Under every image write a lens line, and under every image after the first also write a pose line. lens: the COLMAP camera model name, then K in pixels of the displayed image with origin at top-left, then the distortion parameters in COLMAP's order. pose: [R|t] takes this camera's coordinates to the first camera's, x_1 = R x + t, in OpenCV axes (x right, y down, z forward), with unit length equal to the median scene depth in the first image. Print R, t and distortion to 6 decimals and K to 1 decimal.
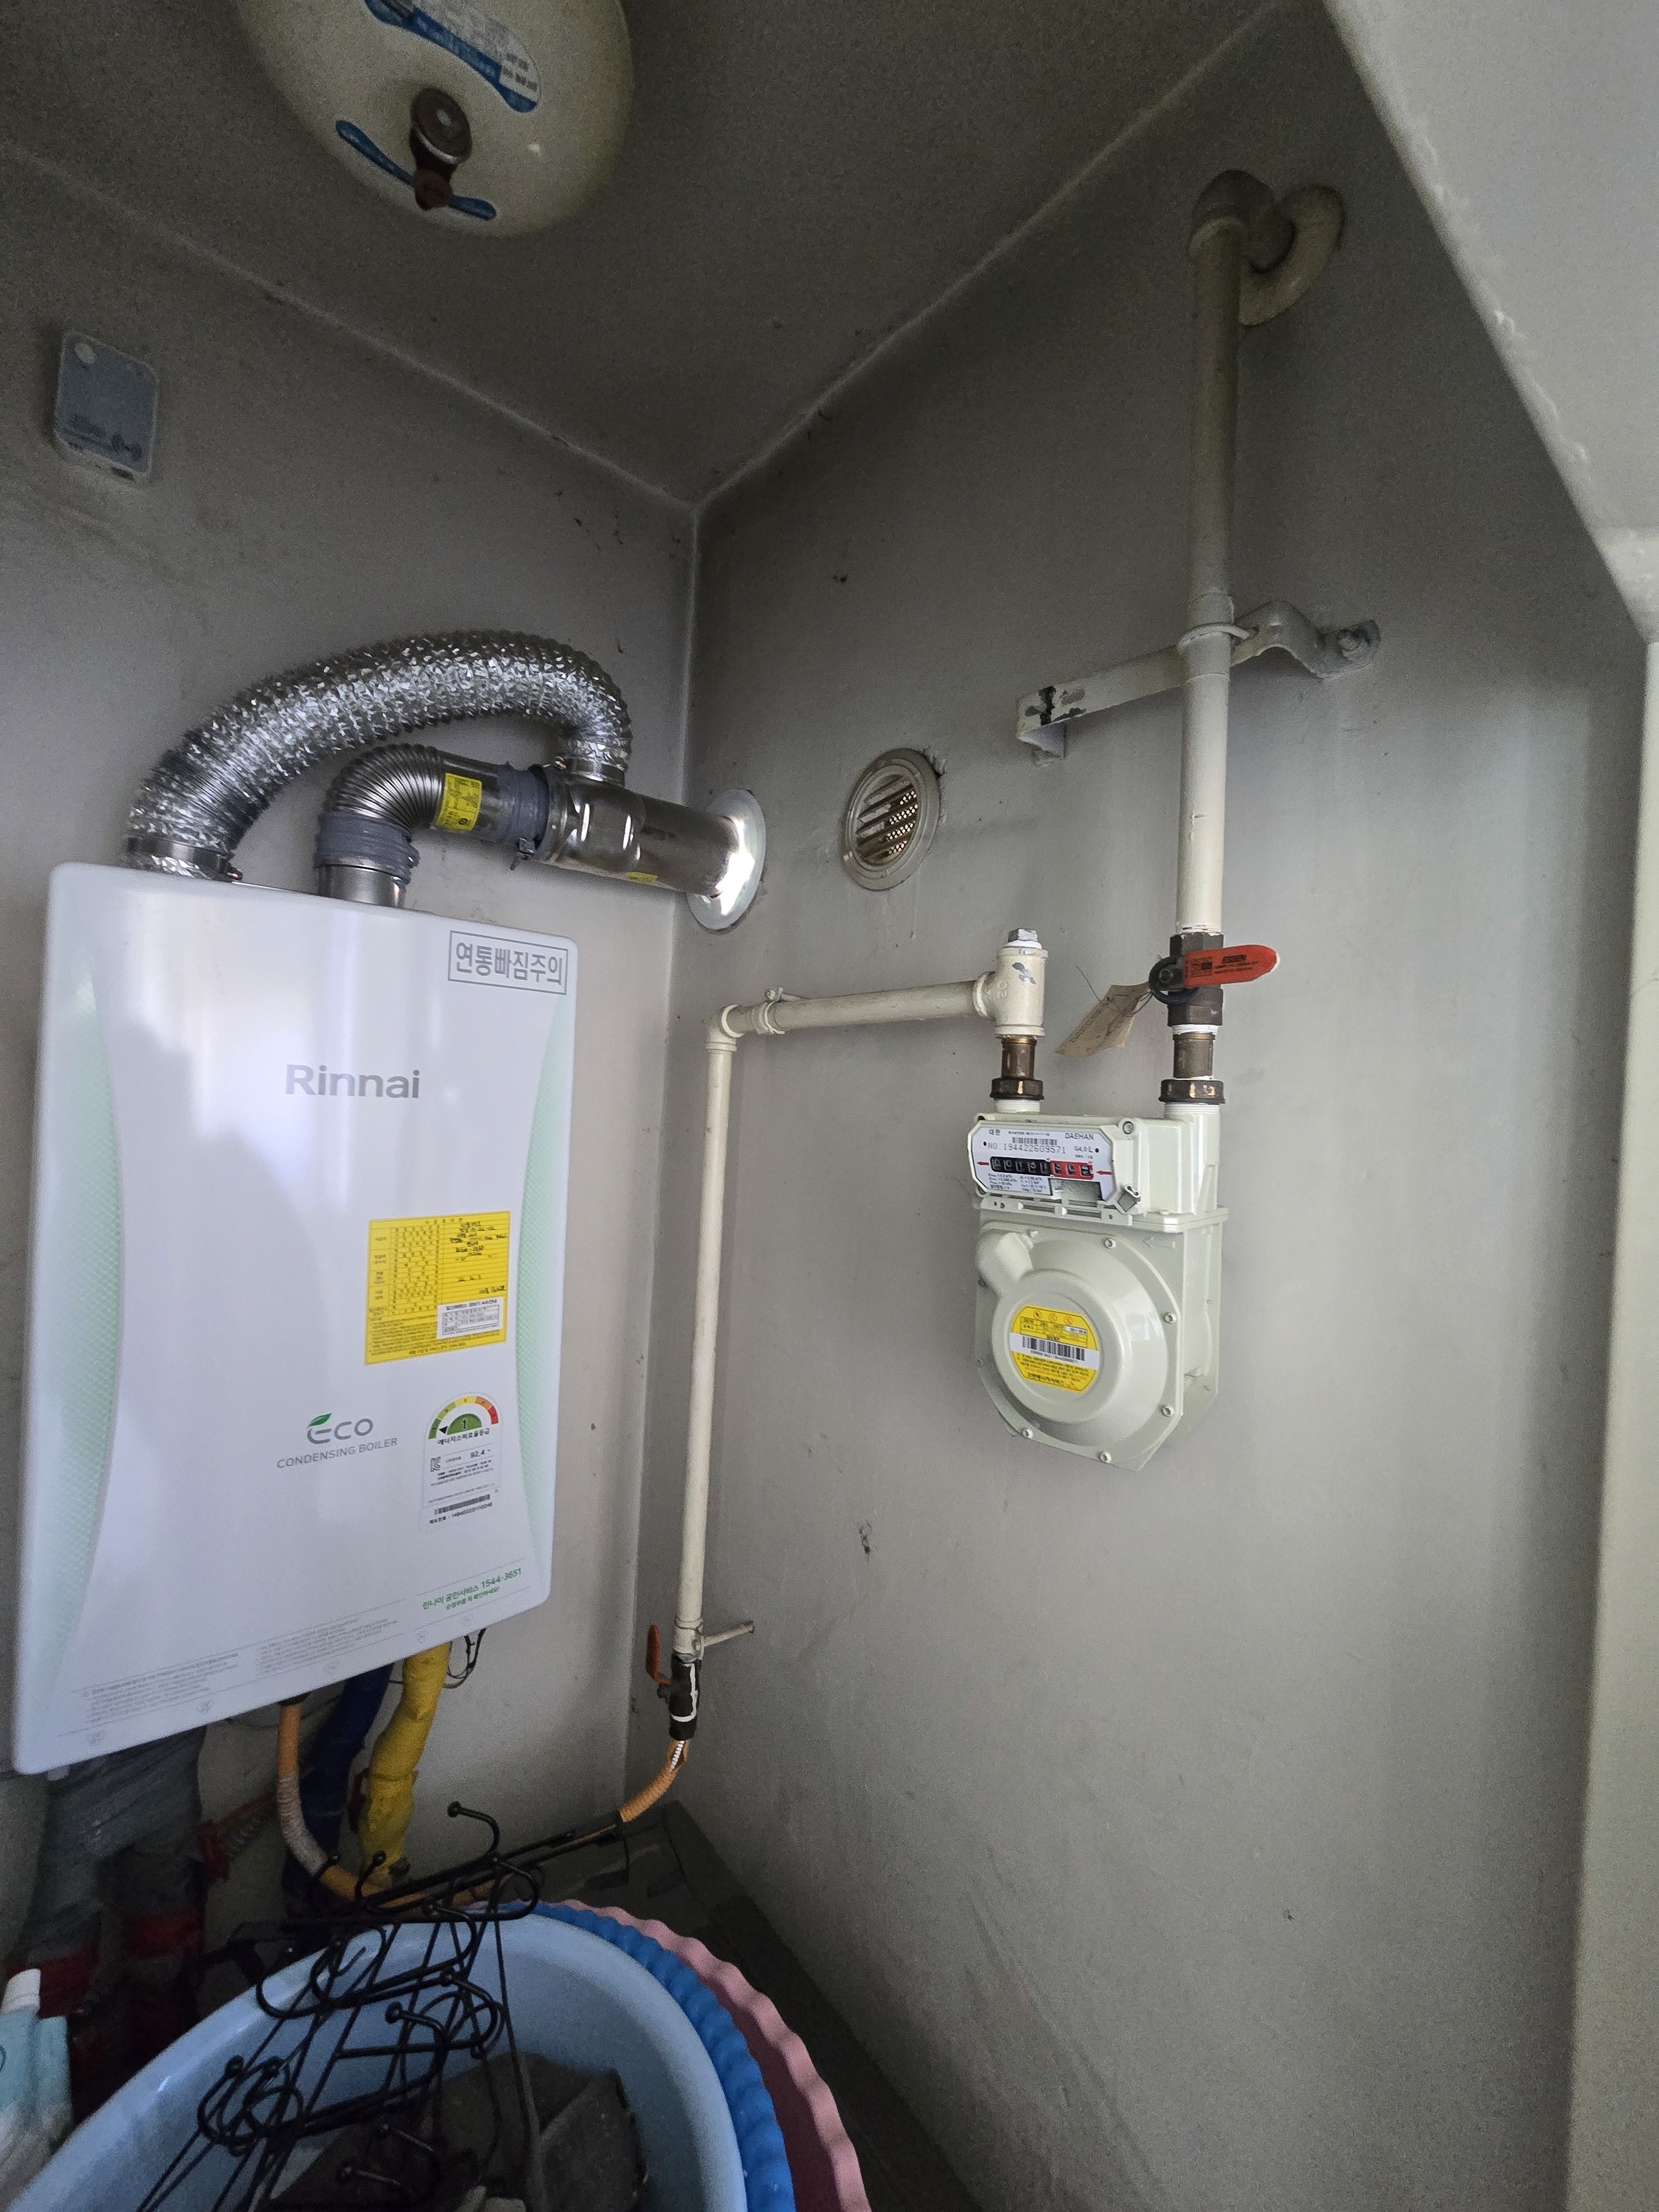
lens RADIAL K [[907.4, 0, 829.4], [0, 907.4, 1094.5], [0, 0, 1]] dist [-0.006290, 0.001908]
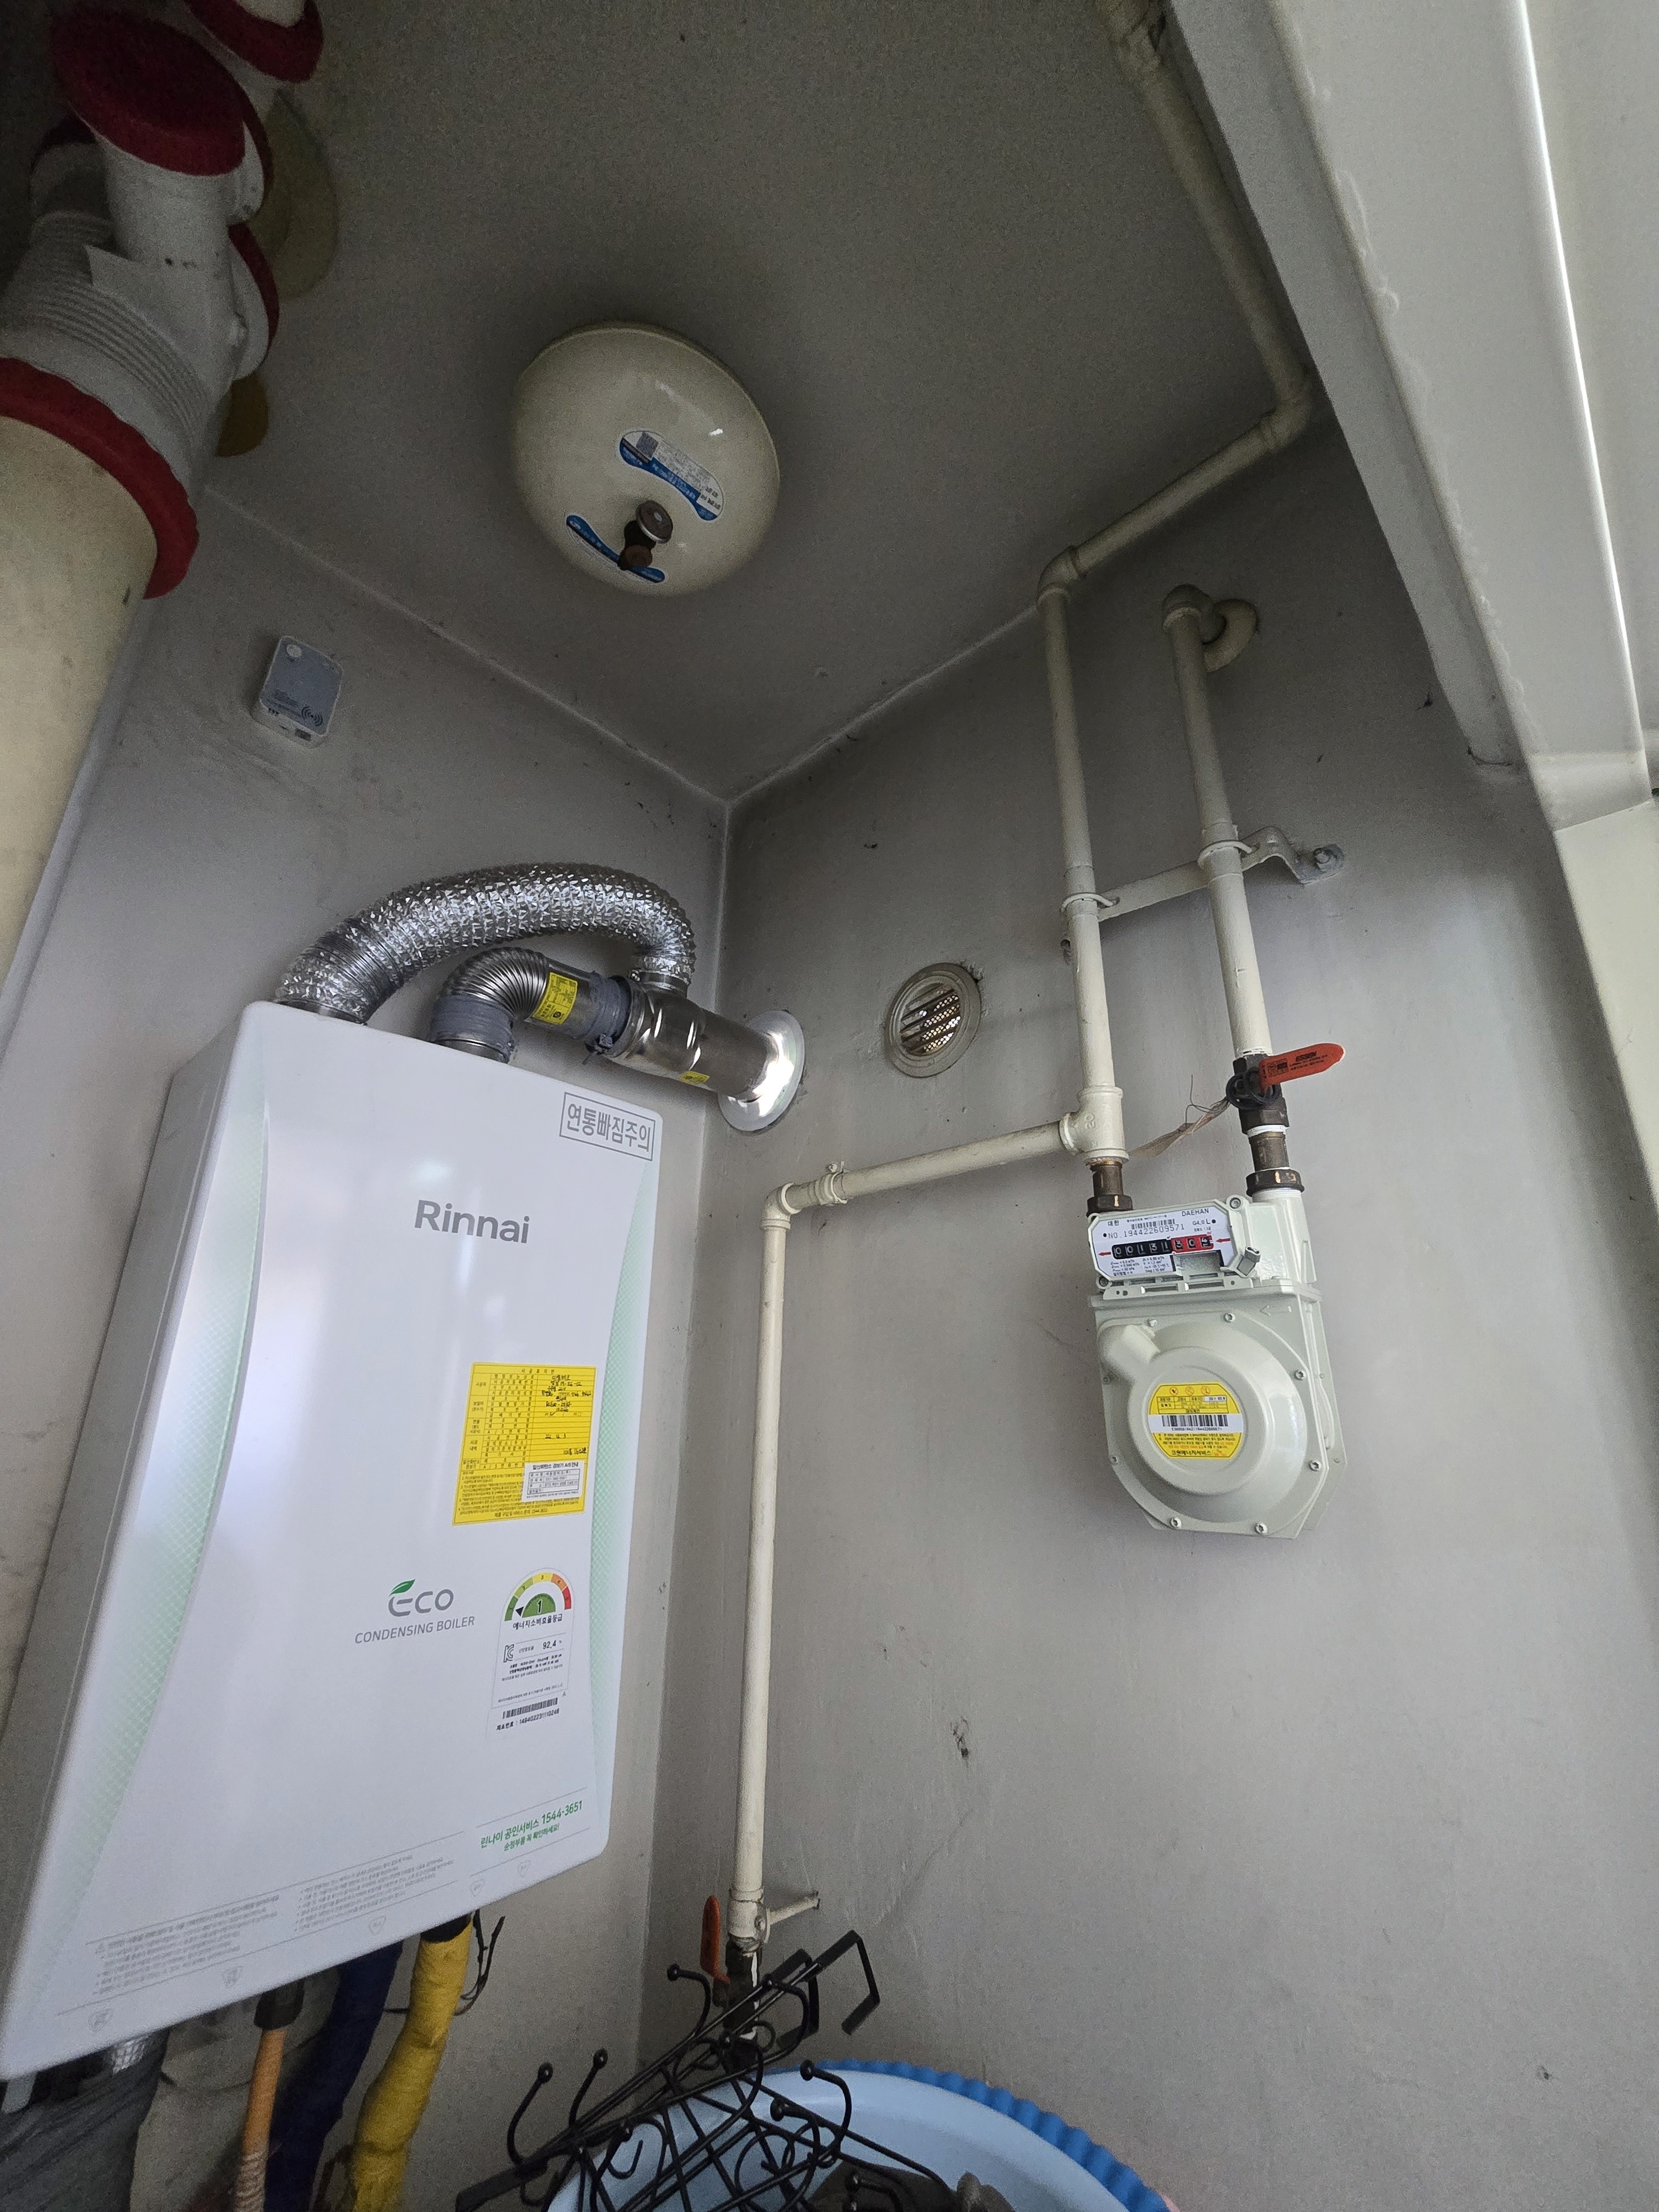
lens RADIAL K [[907.4, 0, 828.9], [0, 907.4, 1094.4], [0, 0, 1]] dist [-0.006290, 0.001908]
pose [[0.993565, 0.006815, 0.113054, -0.233229], [0.029877, 0.947063, -0.319656, 0.186397], [-0.109248, 0.320977, 0.940765, -0.063459]]
